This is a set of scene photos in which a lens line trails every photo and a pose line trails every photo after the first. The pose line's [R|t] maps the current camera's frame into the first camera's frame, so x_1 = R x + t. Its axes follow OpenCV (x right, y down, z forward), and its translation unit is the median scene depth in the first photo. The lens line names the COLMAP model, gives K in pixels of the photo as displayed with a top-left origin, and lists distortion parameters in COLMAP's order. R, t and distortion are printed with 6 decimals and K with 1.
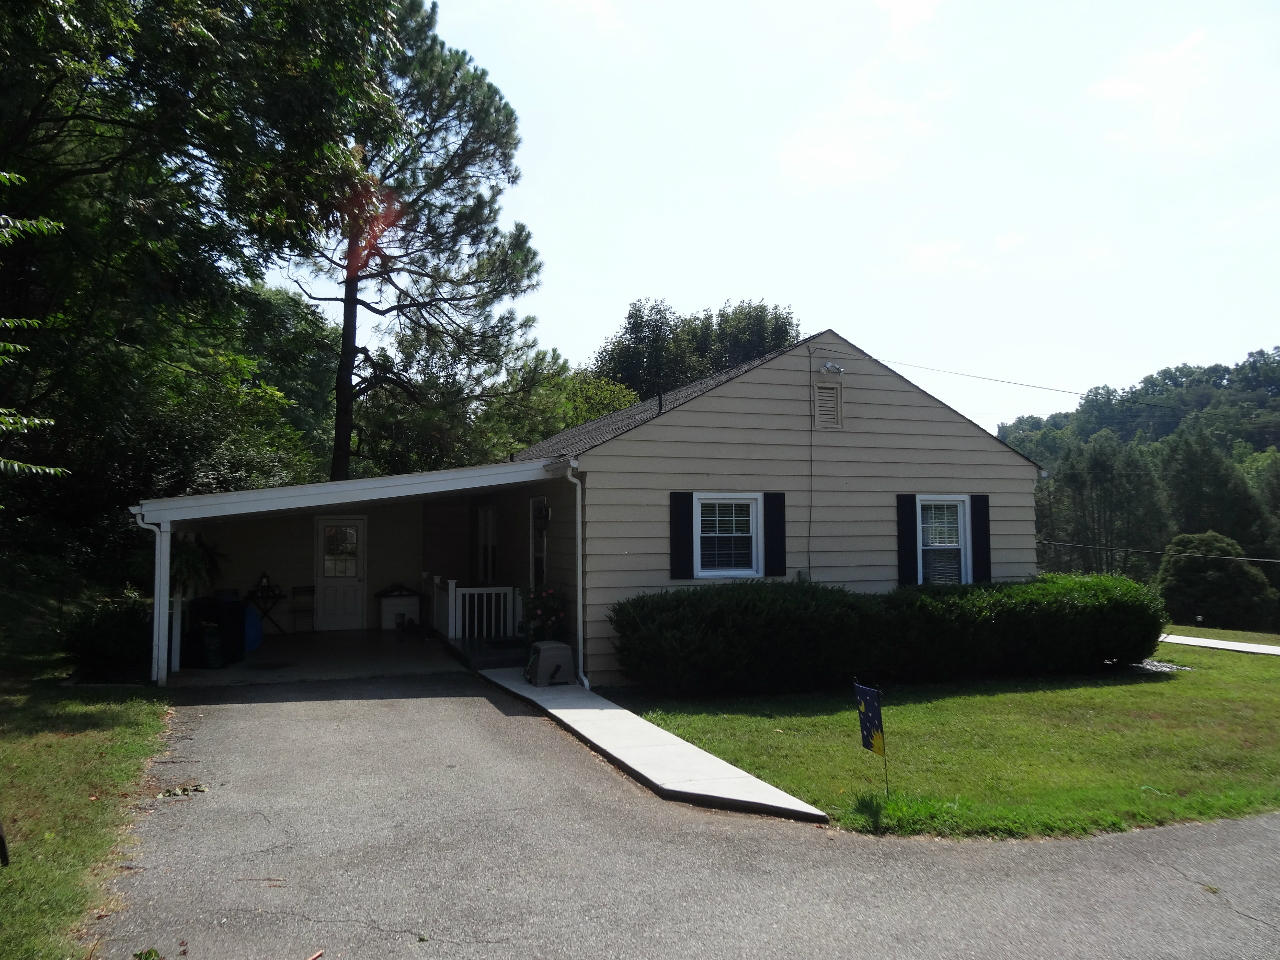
lens RADIAL K [[950.3, 0, 635.7], [0, 950.3, 488.2], [0, 0, 1]] dist [-0.004742, -0.000019]
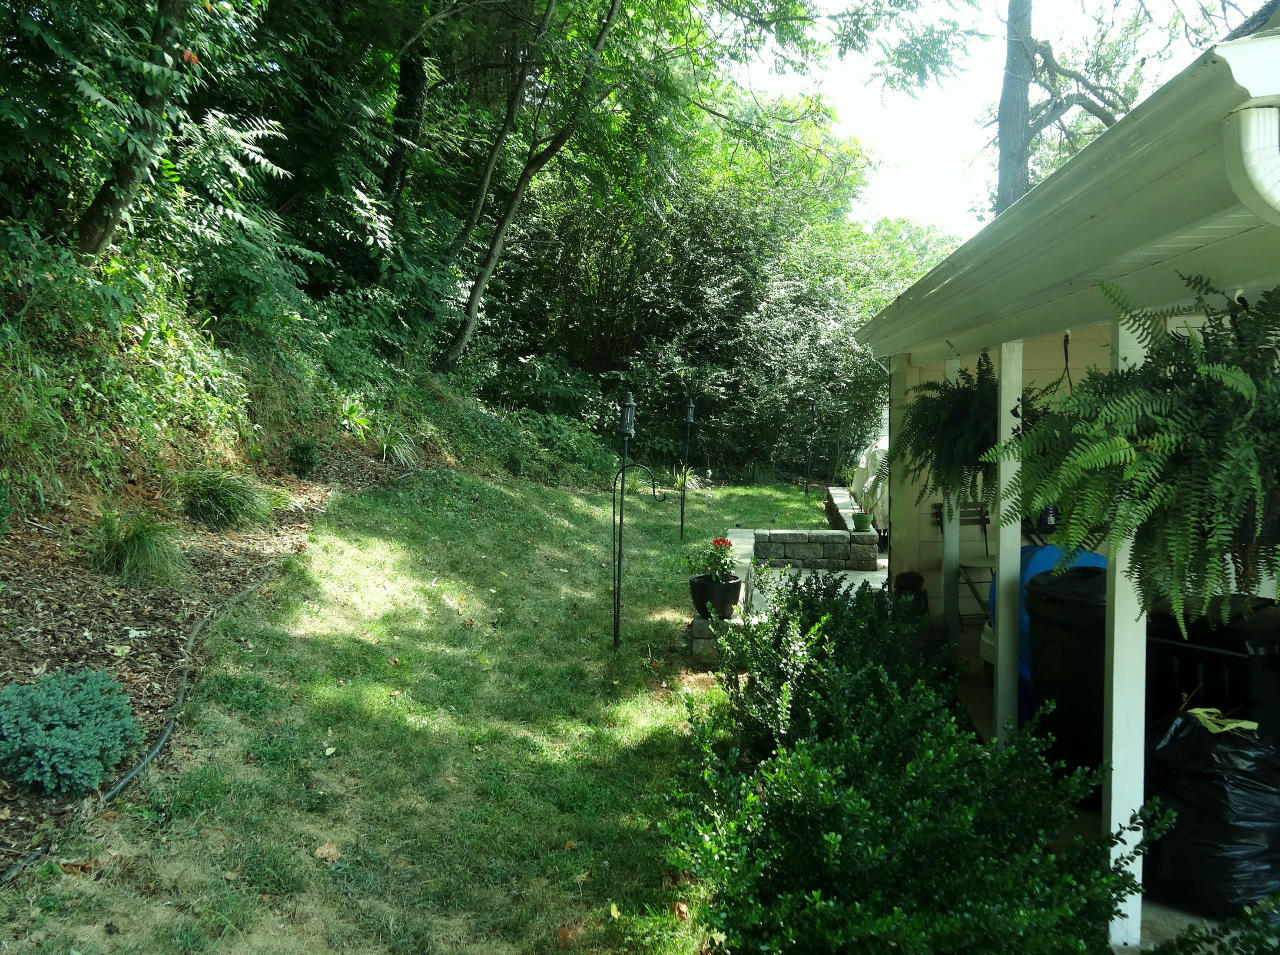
lens RADIAL K [[950.3, 0, 640.4], [0, 950.3, 474.3], [0, 0, 1]] dist [-0.004742, -0.000019]
pose [[0.898589, 0.038232, -0.437123, -0.321115], [0.017233, 0.992354, 0.122219, 0.036228], [0.438453, -0.117357, 0.891059, 0.496090]]
